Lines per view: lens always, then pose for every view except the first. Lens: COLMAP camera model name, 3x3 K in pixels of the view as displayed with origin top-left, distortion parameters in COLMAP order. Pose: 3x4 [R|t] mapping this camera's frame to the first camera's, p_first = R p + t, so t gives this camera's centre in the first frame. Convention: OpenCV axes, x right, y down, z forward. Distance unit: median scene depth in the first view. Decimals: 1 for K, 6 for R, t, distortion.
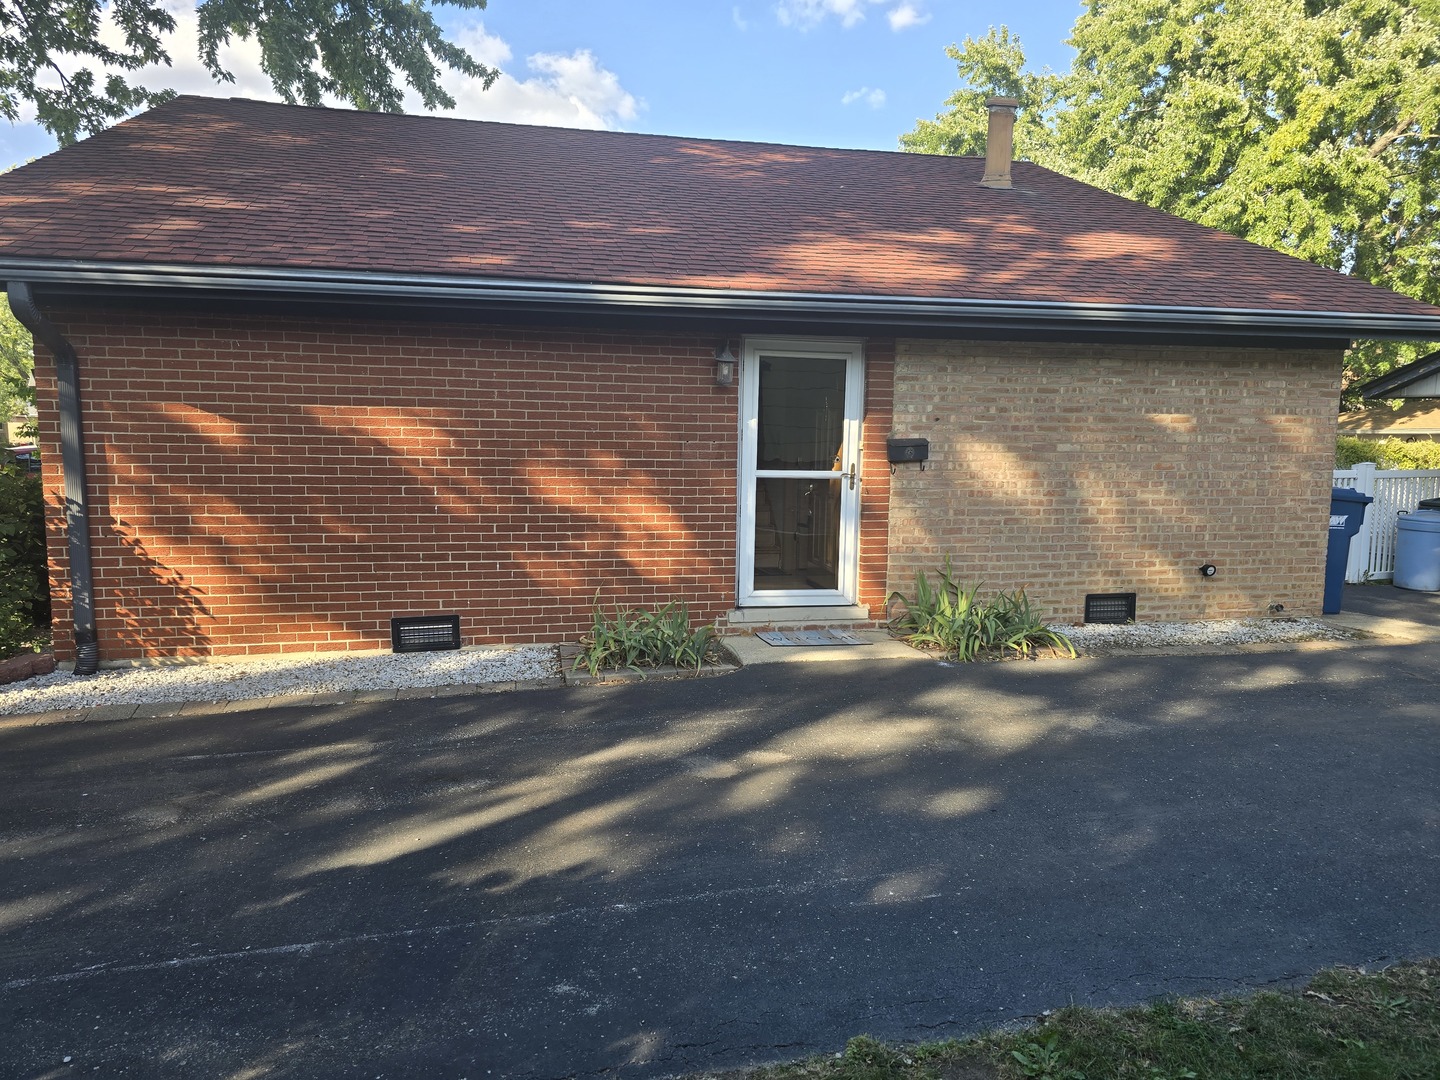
lens RADIAL K [[951.7, 0, 712.7], [0, 951.7, 544.0], [0, 0, 1]] dist [0.021935, -0.017706]
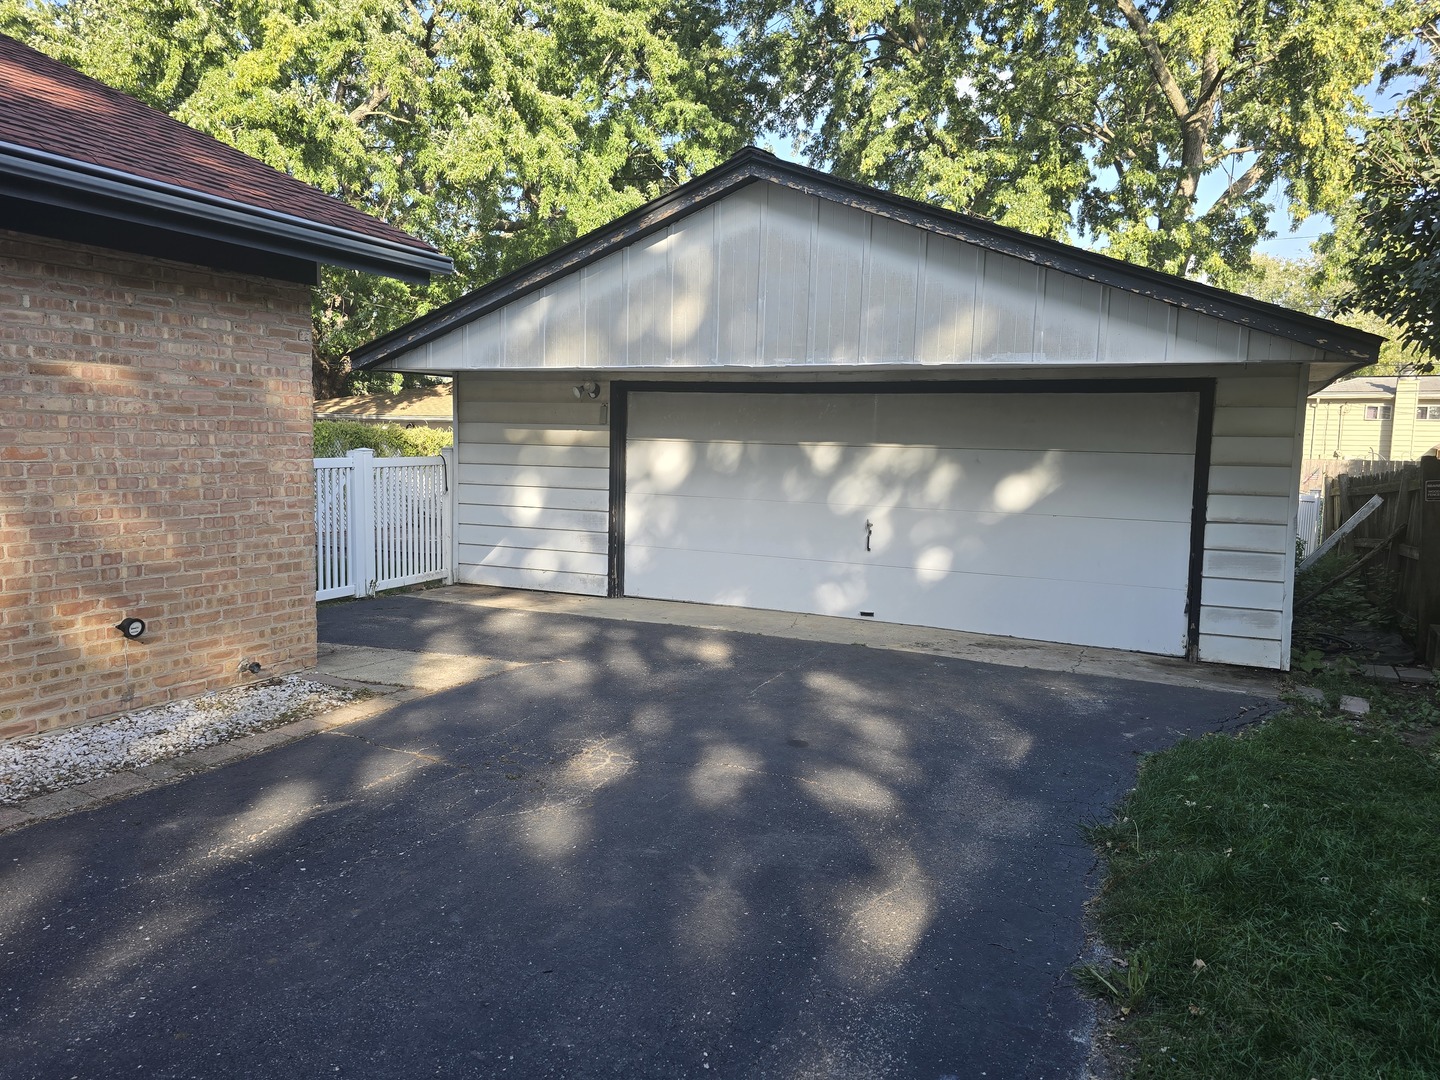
lens RADIAL K [[951.7, 0, 728.0], [0, 951.7, 541.7], [0, 0, 1]] dist [0.021935, -0.017706]
pose [[0.585993, -0.078454, 0.806509, 0.257697], [0.069366, 0.996505, 0.046537, -0.027728], [-0.807342, 0.028674, 0.589387, 0.345288]]
